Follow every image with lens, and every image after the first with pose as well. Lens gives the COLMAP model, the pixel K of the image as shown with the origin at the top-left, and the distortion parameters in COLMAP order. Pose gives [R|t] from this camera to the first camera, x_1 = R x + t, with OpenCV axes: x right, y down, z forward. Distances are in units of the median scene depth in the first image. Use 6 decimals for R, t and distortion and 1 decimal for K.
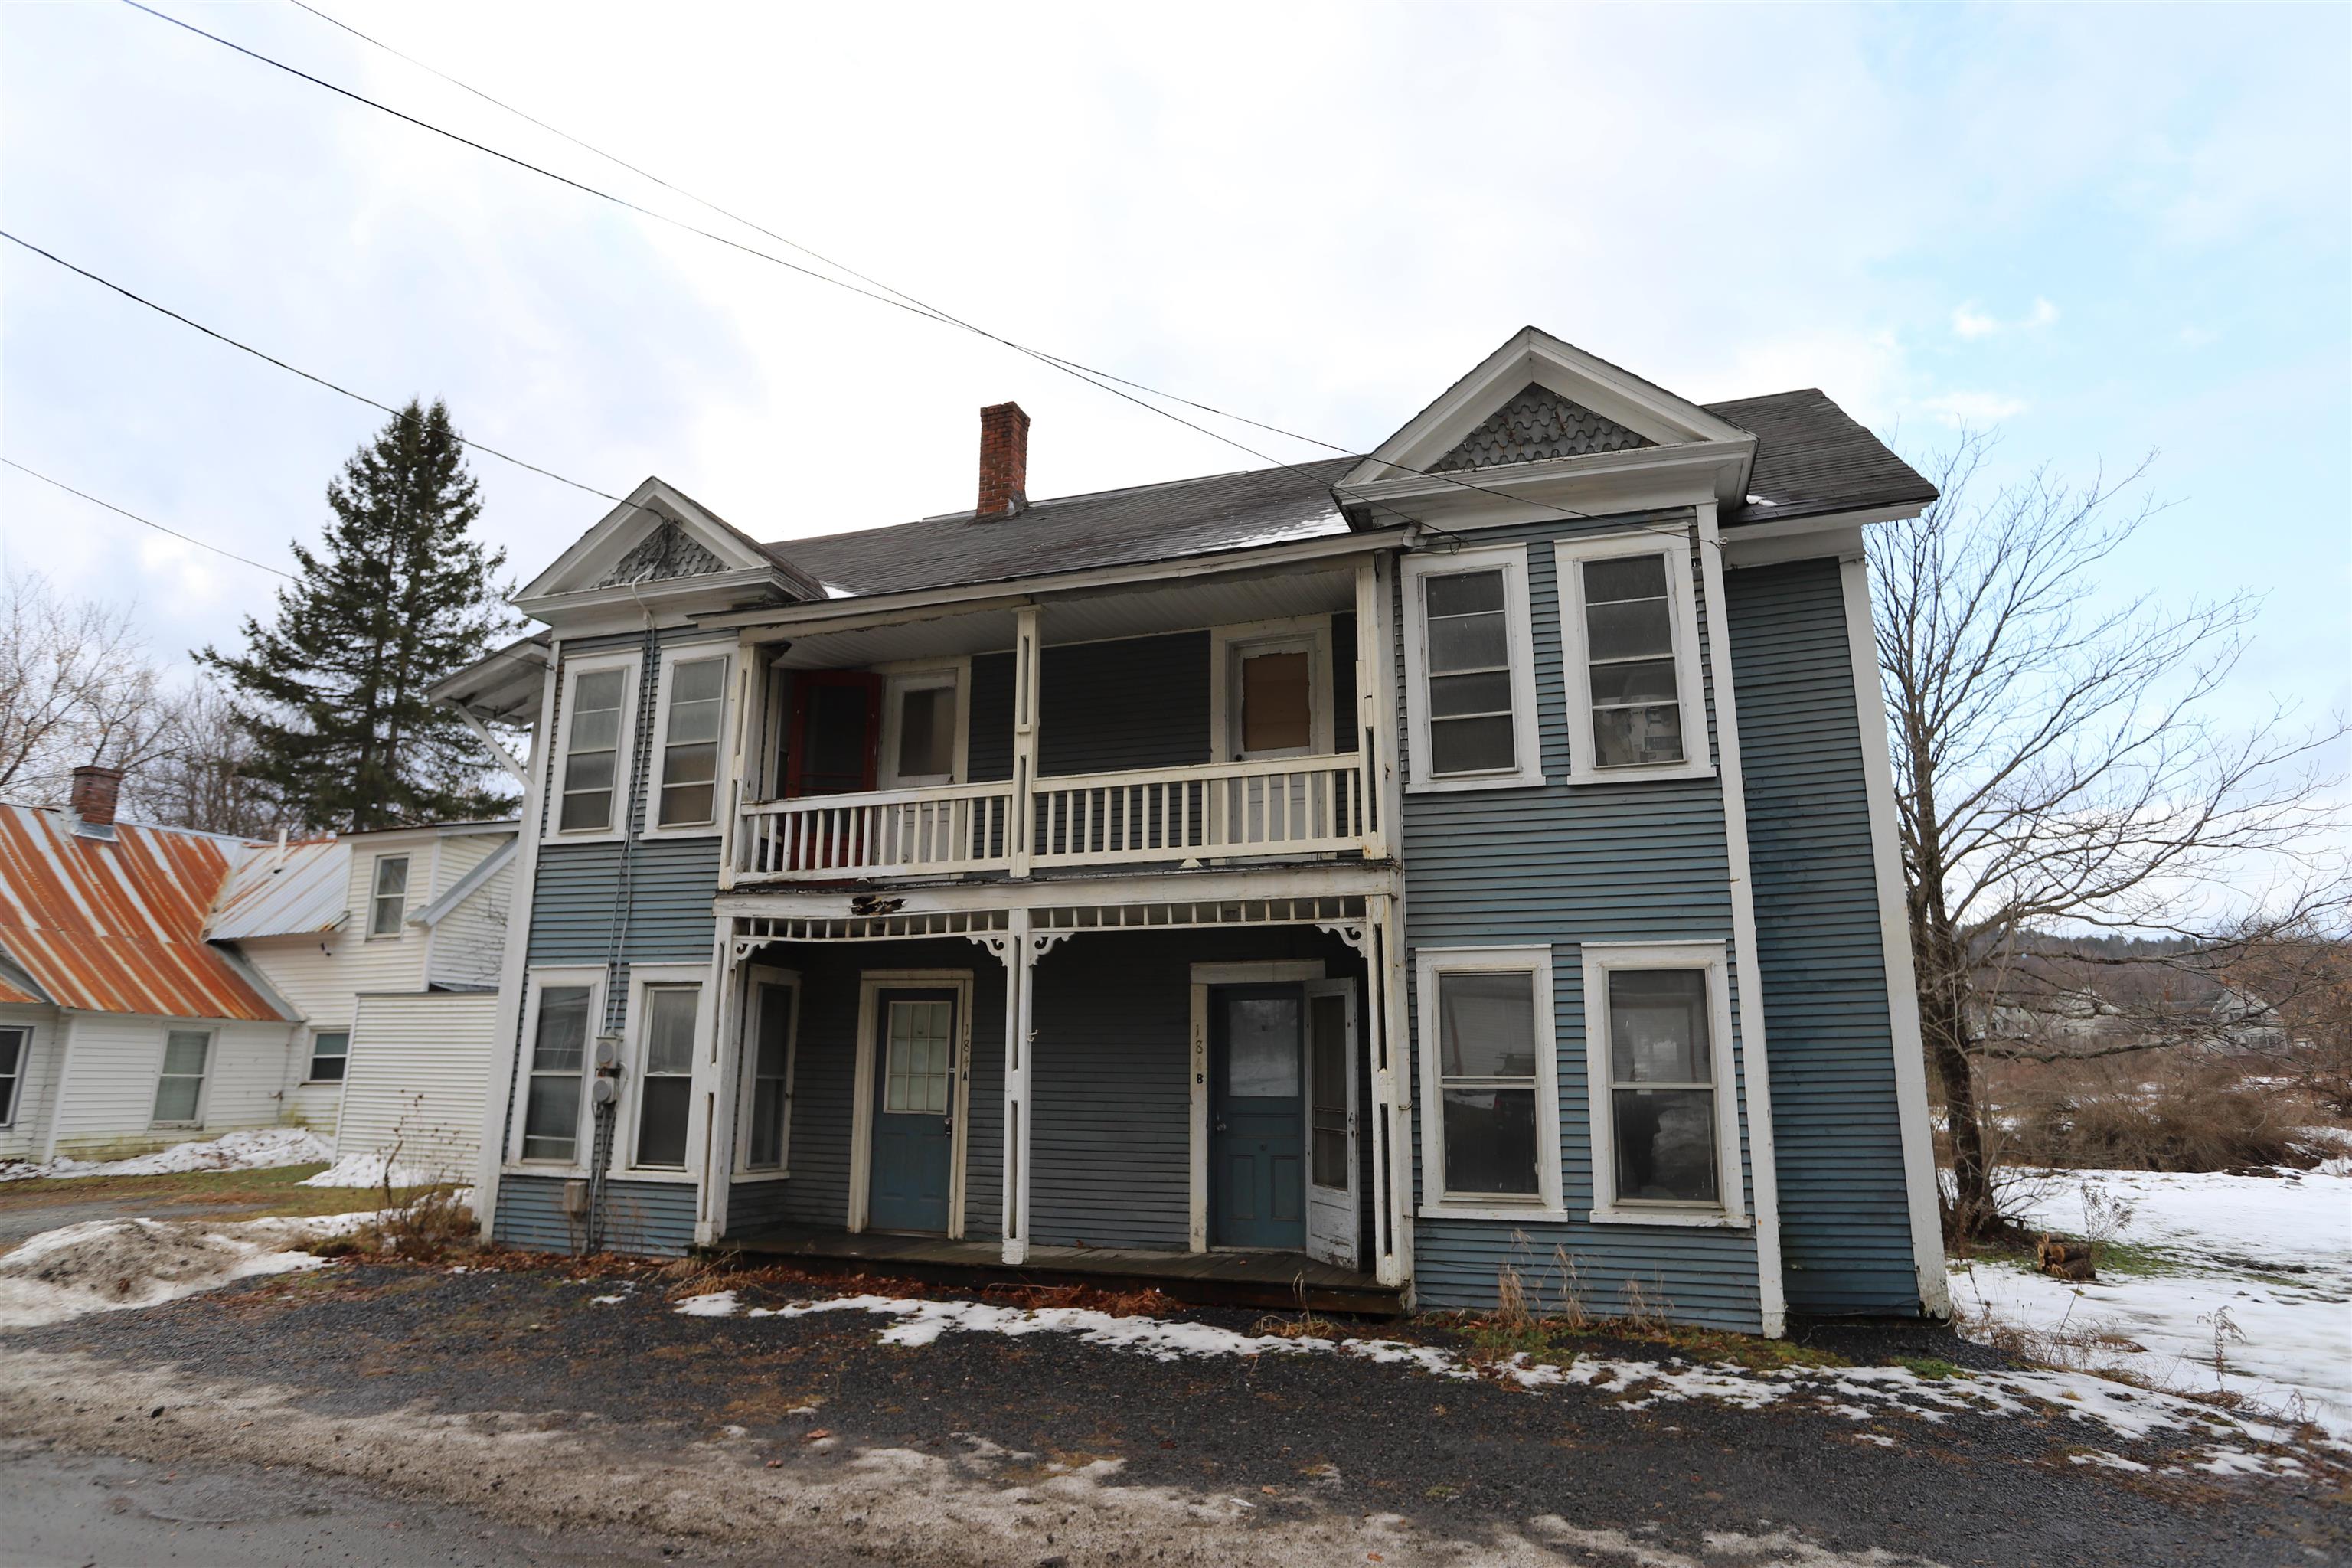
lens RADIAL K [[1344.0, 0, 1176.0], [0, 1344.0, 784.0], [0, 0, 1]] dist [-0.000180, -0.000046]
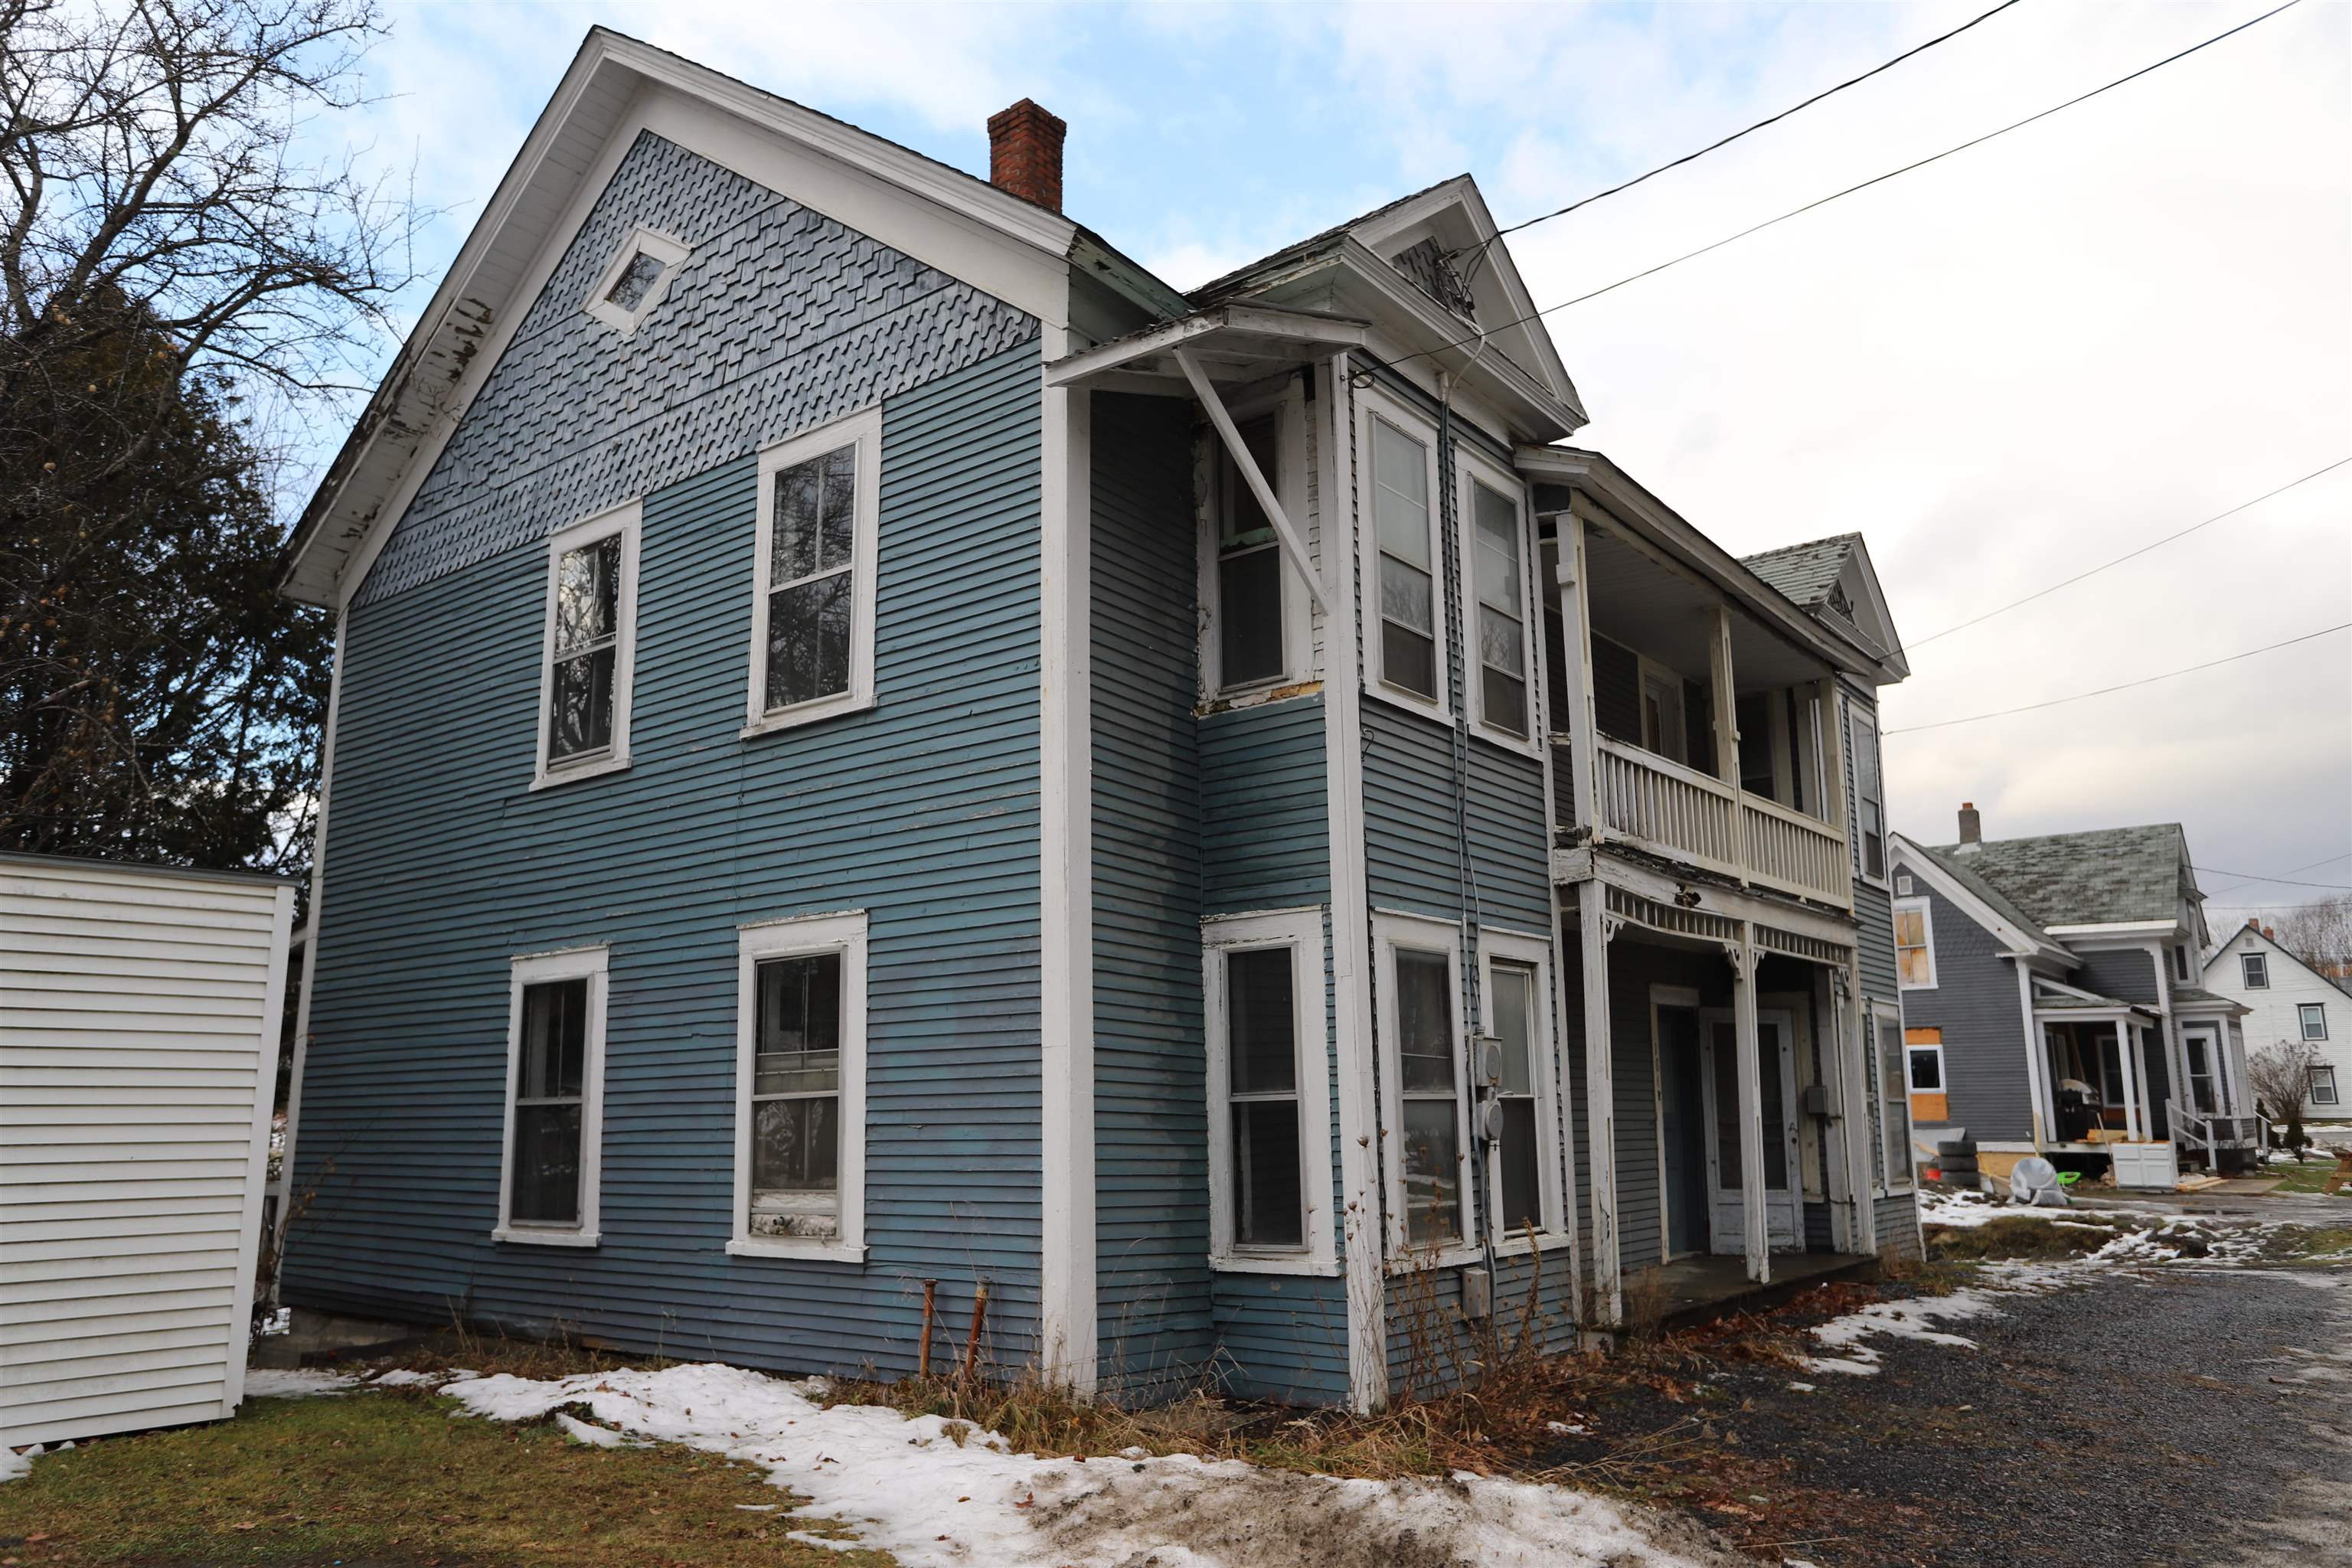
lens RADIAL K [[1649.2, 0, 1176.0], [0, 1649.2, 784.0], [0, 0, 1]] dist [-0.000555, 0.000130]
pose [[0.323459, 0.163007, 0.932096, -1.231379], [-0.207670, 0.973263, -0.098140, 0.180218], [-0.923173, -0.161825, 0.348662, 0.894553]]
